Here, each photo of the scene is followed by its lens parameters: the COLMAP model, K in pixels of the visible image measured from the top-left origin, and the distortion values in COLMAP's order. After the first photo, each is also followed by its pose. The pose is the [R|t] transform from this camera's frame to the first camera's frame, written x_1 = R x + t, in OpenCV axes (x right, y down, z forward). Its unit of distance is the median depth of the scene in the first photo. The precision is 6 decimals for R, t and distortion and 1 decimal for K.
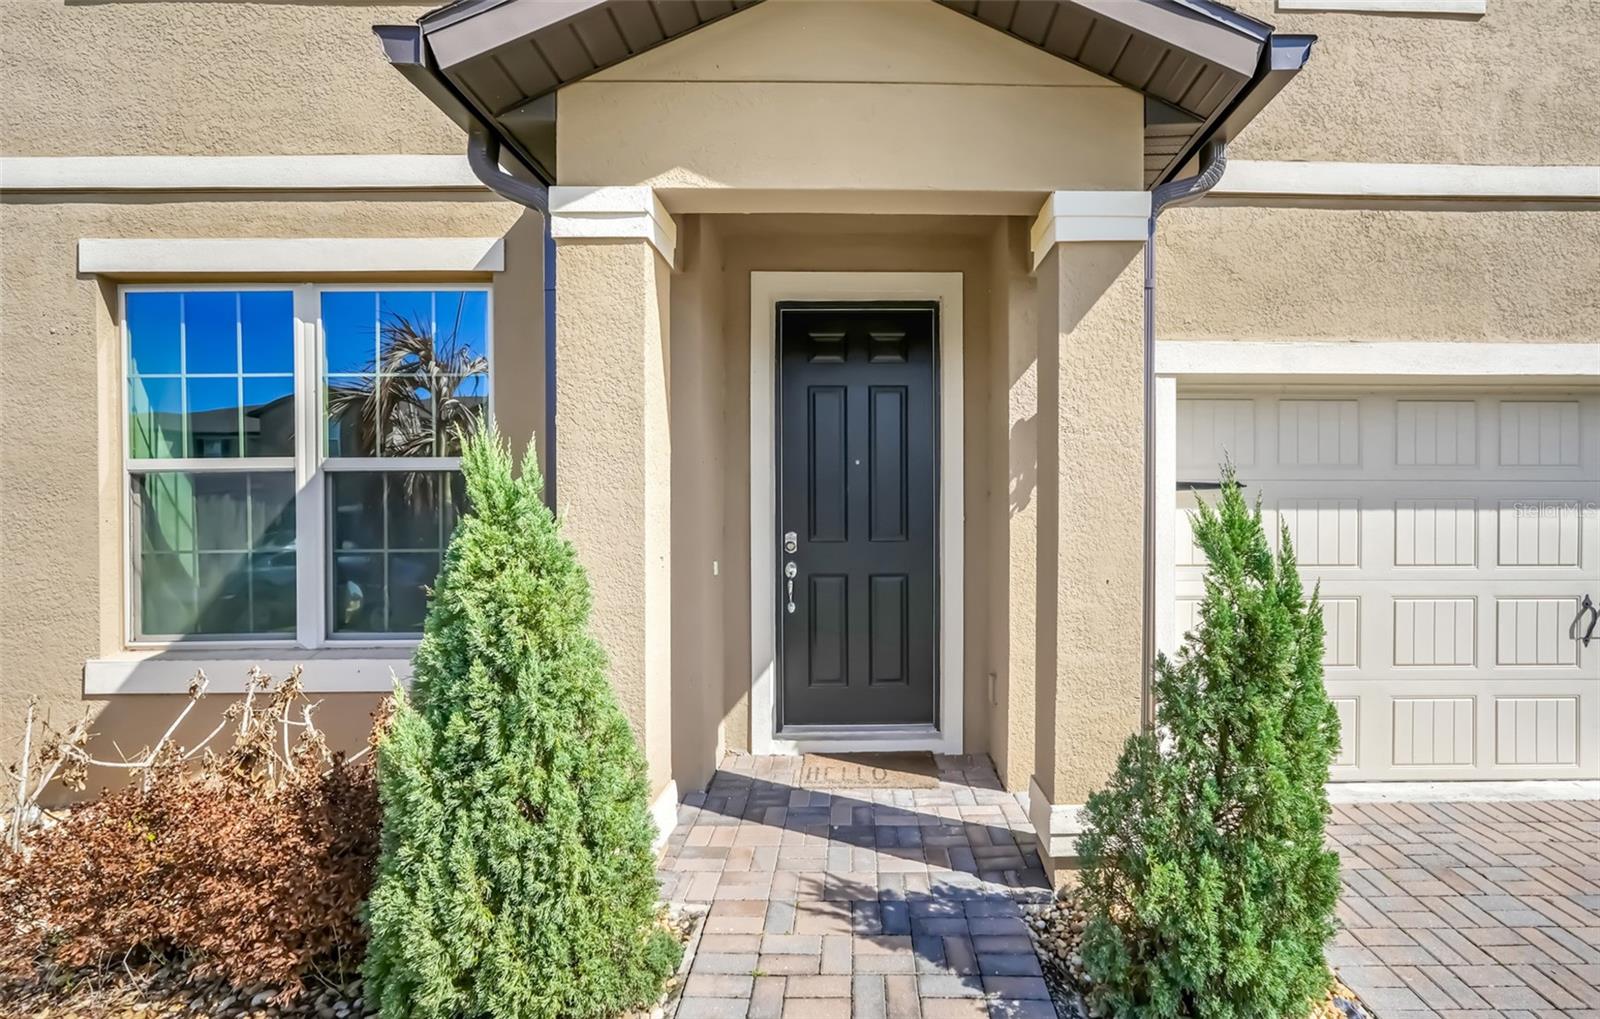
lens RADIAL K [[742.8, 0, 881.0], [0, 742.8, 531.2], [0, 0, 1]] dist [-0.005900, 0.000352]
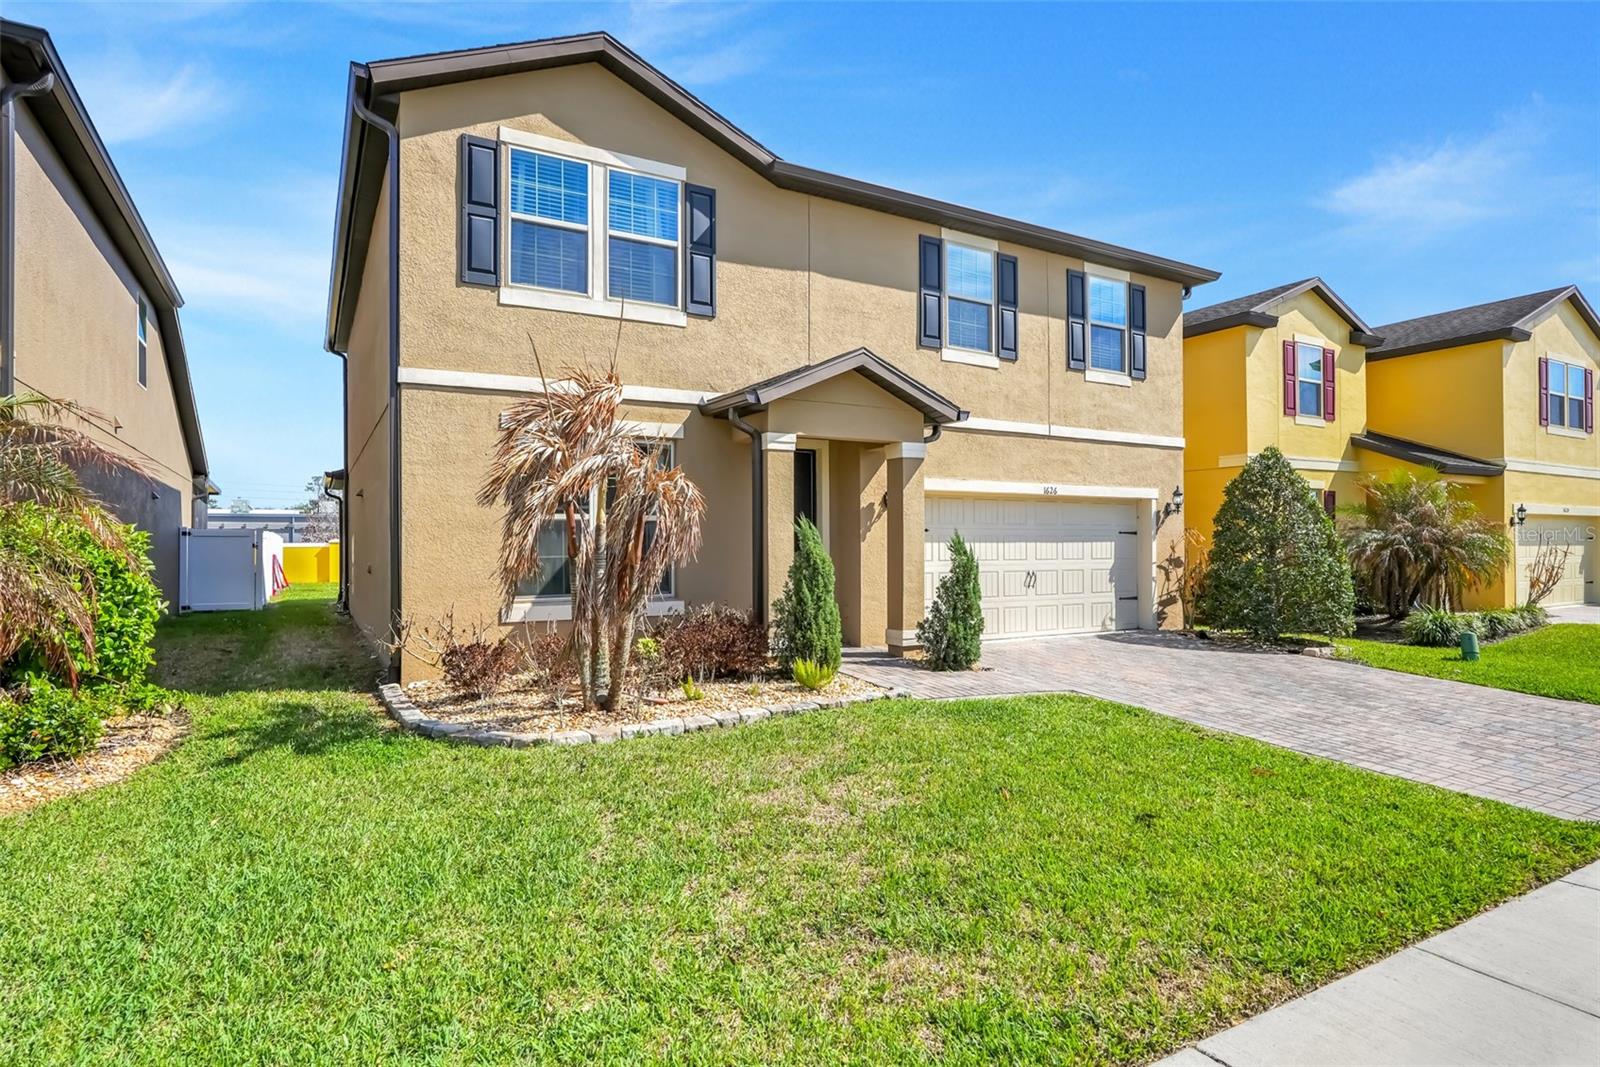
lens RADIAL K [[879.1, 0, 832.0], [0, 879.1, 526.5], [0, 0, 1]] dist [-0.004672, -0.000293]
pose [[0.864092, 0.011375, 0.503206, -1.487585], [0.007767, 0.999324, -0.035928, 0.035679], [-0.503274, 0.034954, 0.863419, -1.638616]]
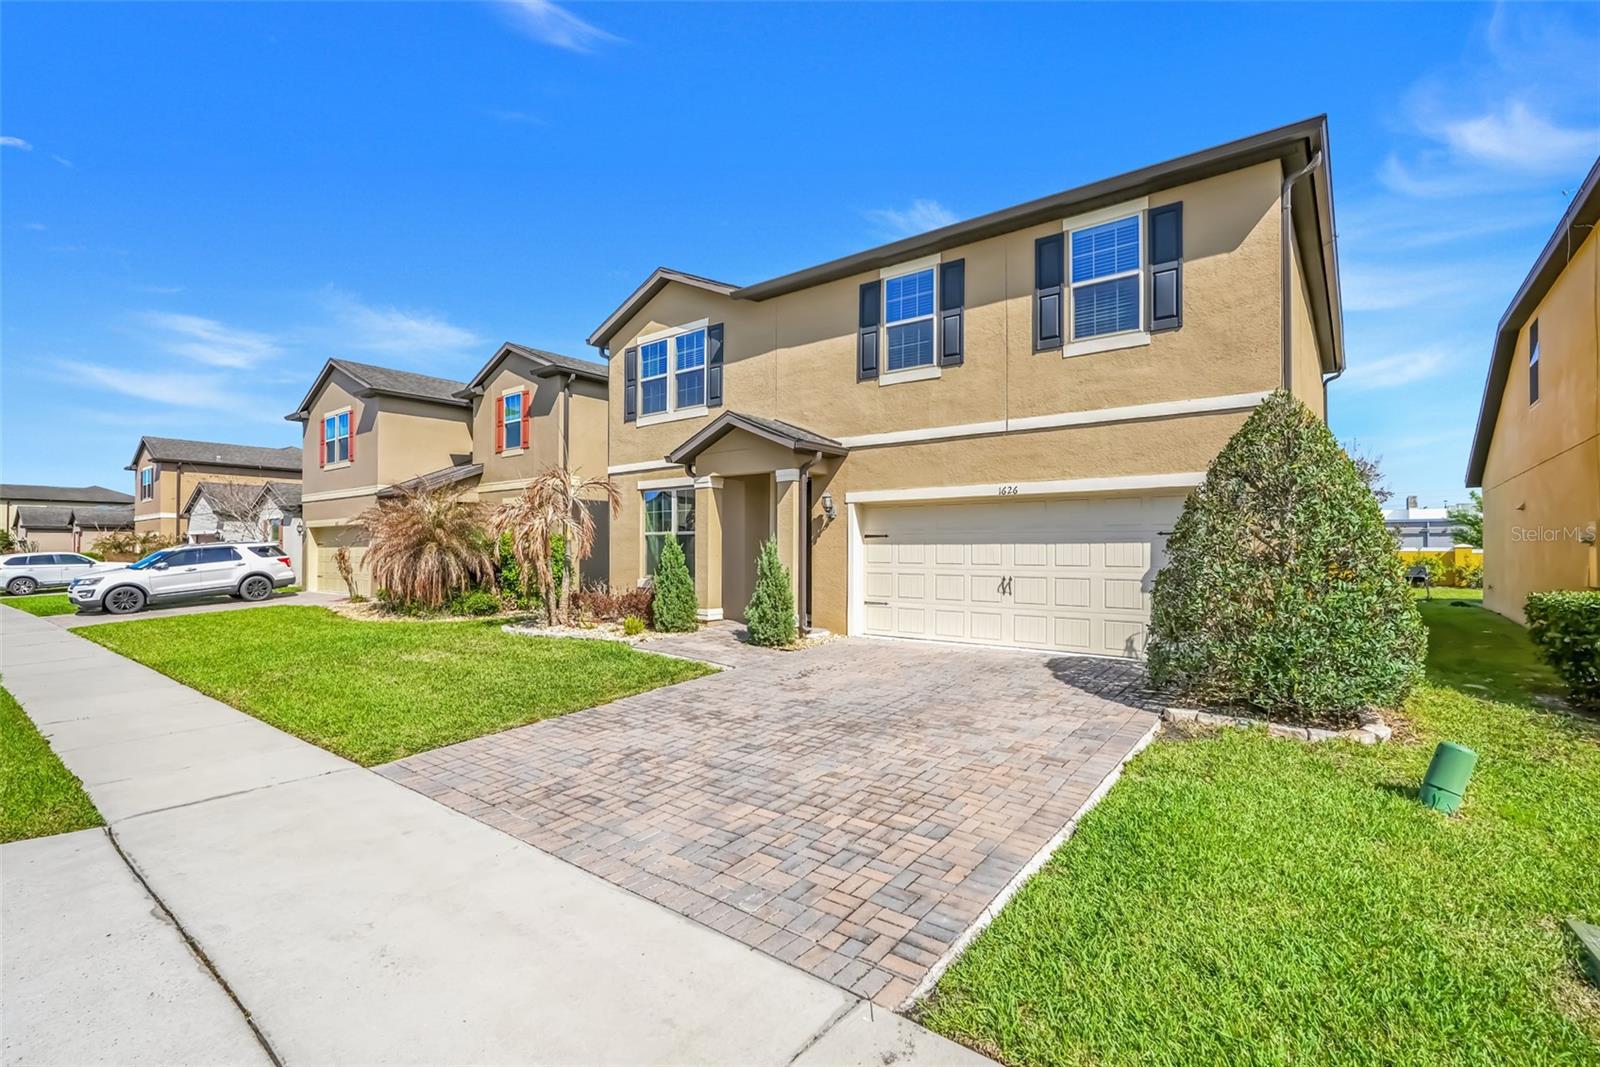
lens RADIAL K [[718.4, 0, 815.5], [0, 718.4, 545.8], [0, 0, 1]] dist [-0.005795, -0.000367]
pose [[0.782533, 0.000216, -0.622609, 2.254802], [-0.011526, 0.999834, -0.014139, 0.023594], [0.622502, 0.018240, 0.782406, -1.574377]]
